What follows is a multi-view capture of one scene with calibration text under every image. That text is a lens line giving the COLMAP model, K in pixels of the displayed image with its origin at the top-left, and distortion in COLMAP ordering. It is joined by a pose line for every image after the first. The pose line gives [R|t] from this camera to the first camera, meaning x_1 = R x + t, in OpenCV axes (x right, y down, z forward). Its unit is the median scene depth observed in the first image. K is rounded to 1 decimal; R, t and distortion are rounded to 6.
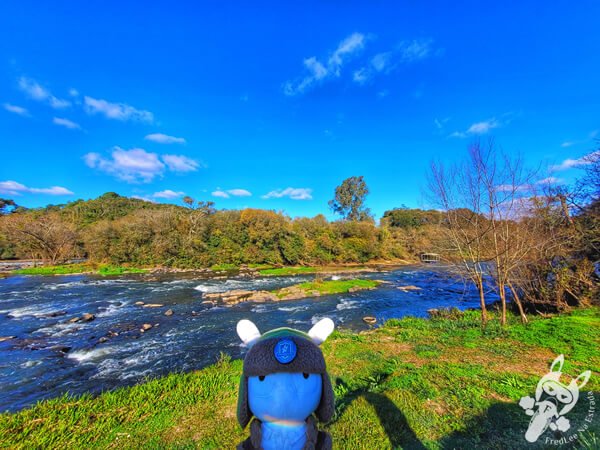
lens RADIAL K [[232.9, 0, 301.5], [0, 232.9, 220.3], [0, 0, 1]] dist [0.001939, -0.000899]
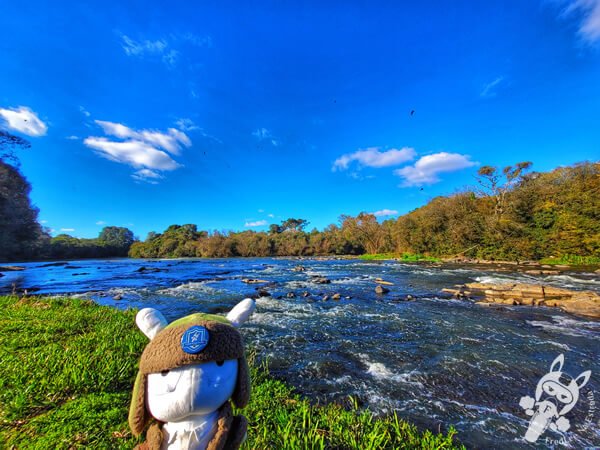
lens RADIAL K [[232.9, 0, 300.8], [0, 232.9, 220.8], [0, 0, 1]] dist [0.001939, -0.000899]
pose [[0.297126, -0.130066, -0.945938, 0.032554], [0.122402, 0.987694, -0.097360, 0.080591], [0.946960, -0.086857, 0.309389, 0.201129]]
